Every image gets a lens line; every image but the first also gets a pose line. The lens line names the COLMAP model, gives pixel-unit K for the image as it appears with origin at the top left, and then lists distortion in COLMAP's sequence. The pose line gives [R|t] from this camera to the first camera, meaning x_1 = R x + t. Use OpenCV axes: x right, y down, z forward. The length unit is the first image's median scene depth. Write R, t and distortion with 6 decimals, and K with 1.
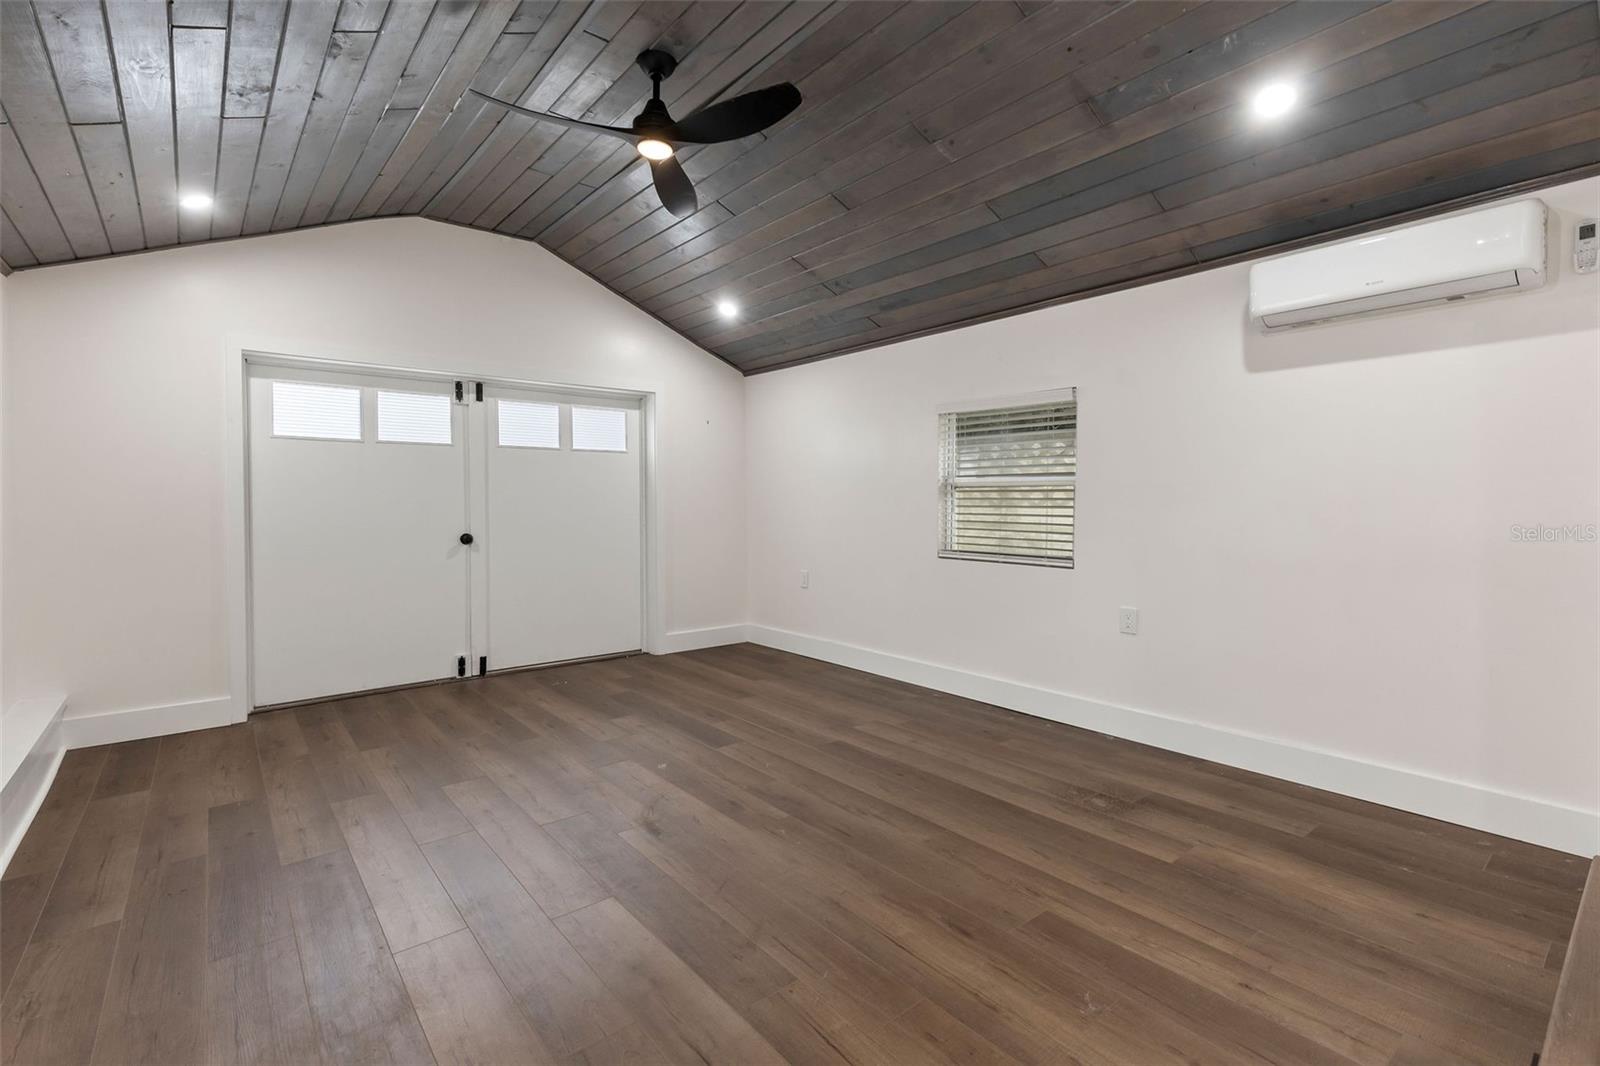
lens RADIAL K [[728.7, 0, 794.9], [0, 728.7, 507.4], [0, 0, 1]] dist [0.002714, 0.000127]
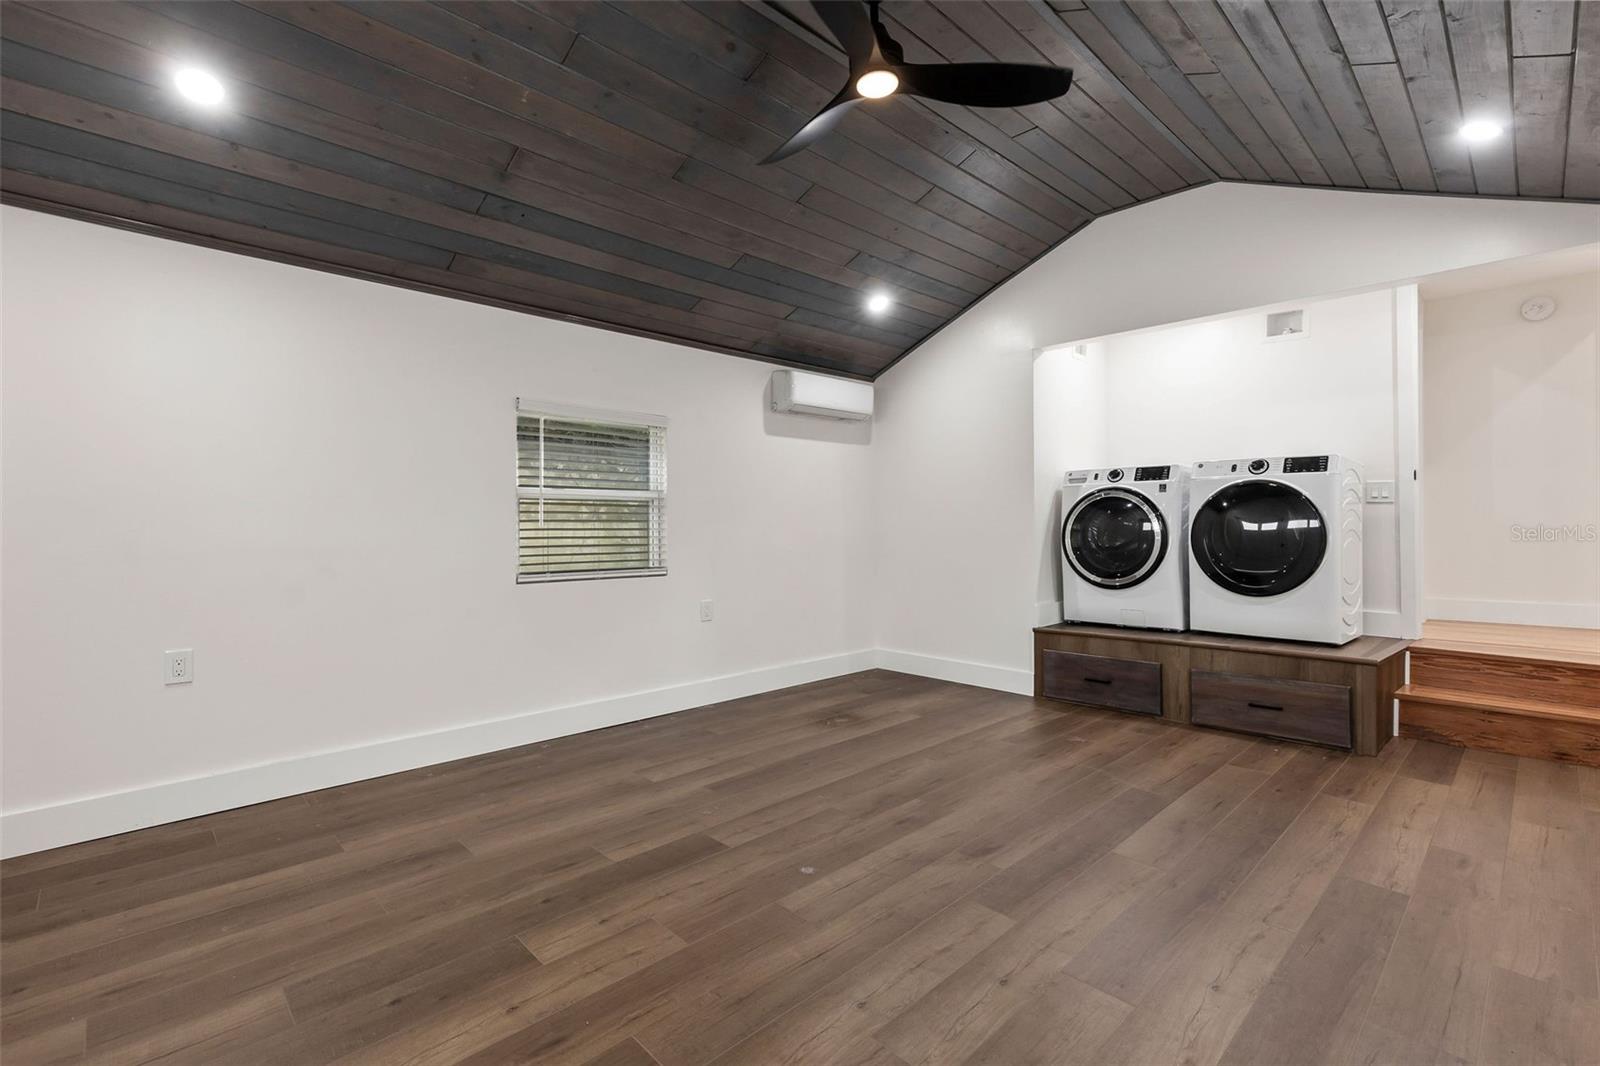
lens RADIAL K [[719.2, 0, 797.5], [0, 719.2, 521.6], [0, 0, 1]] dist [0.002276, -0.000166]
pose [[-0.084723, 0.003212, 0.996399, -0.959248], [0.009967, 0.999948, -0.002376, 0.005263], [-0.996355, 0.009730, -0.084751, 1.130623]]
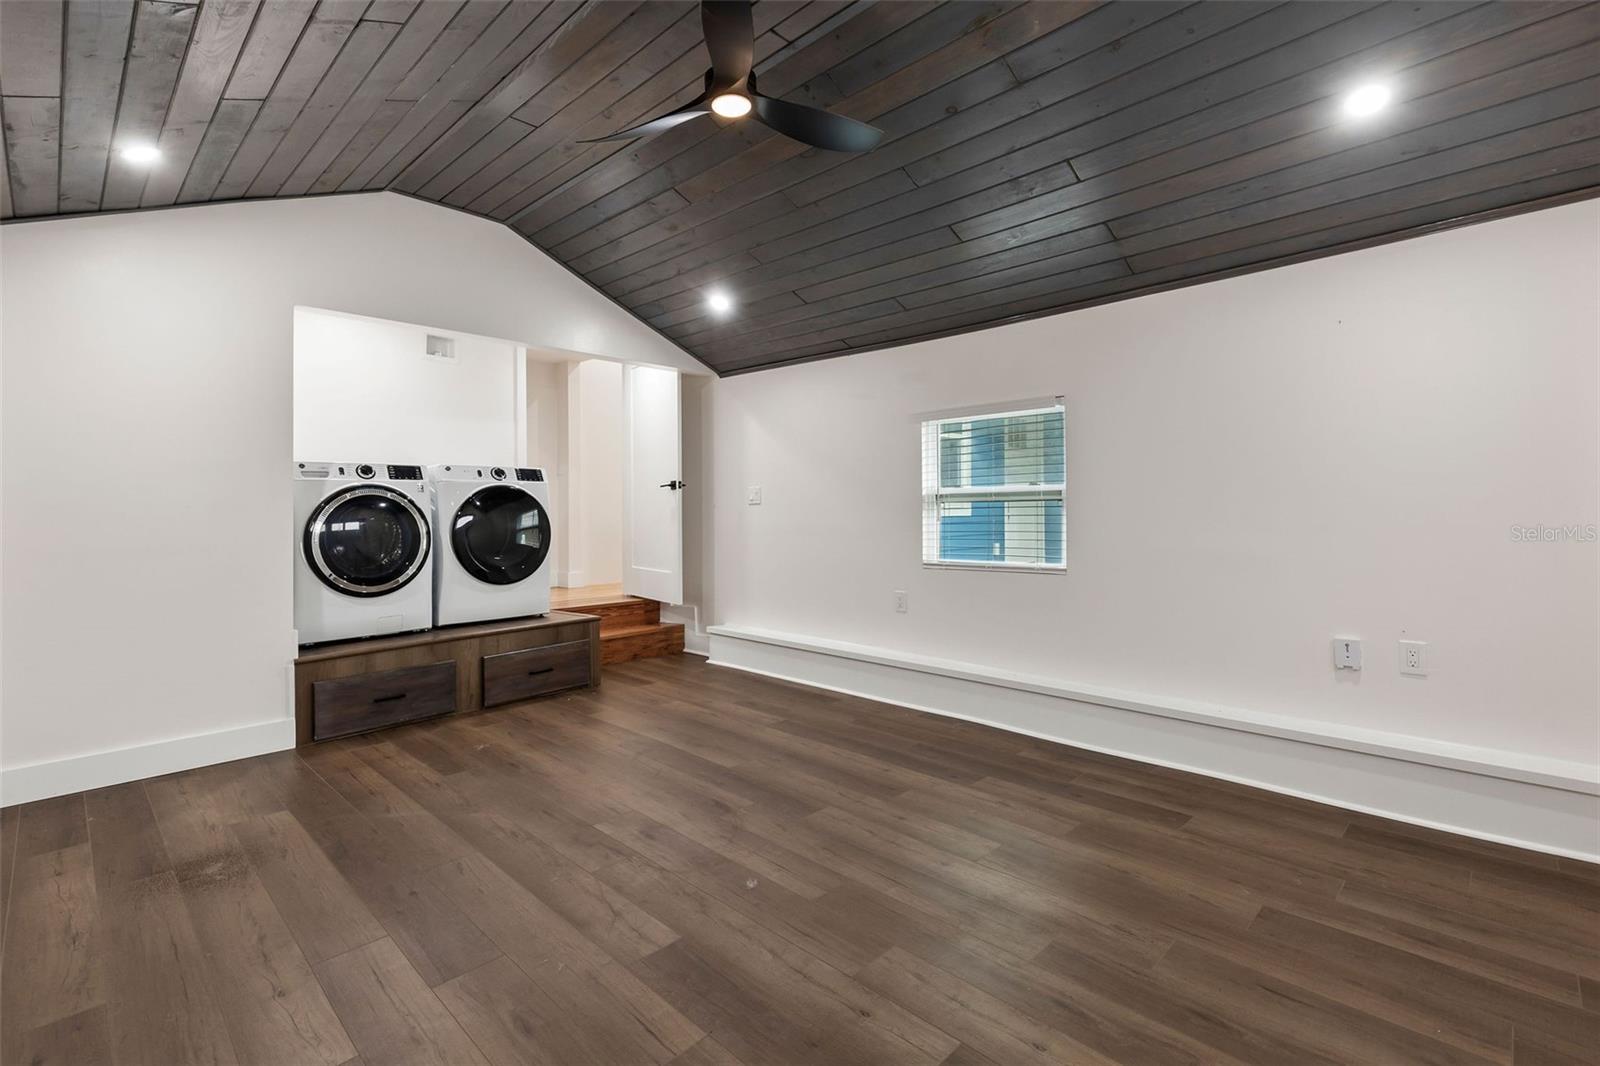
lens RADIAL K [[725.7, 0, 793.3], [0, 725.7, 498.7], [0, 0, 1]] dist [0.002412, 0.000144]
pose [[-0.993649, 0.012029, -0.111882, -0.156549], [0.013619, 0.999817, -0.013461, -0.007141], [0.111700, -0.014899, -0.993630, 1.807955]]
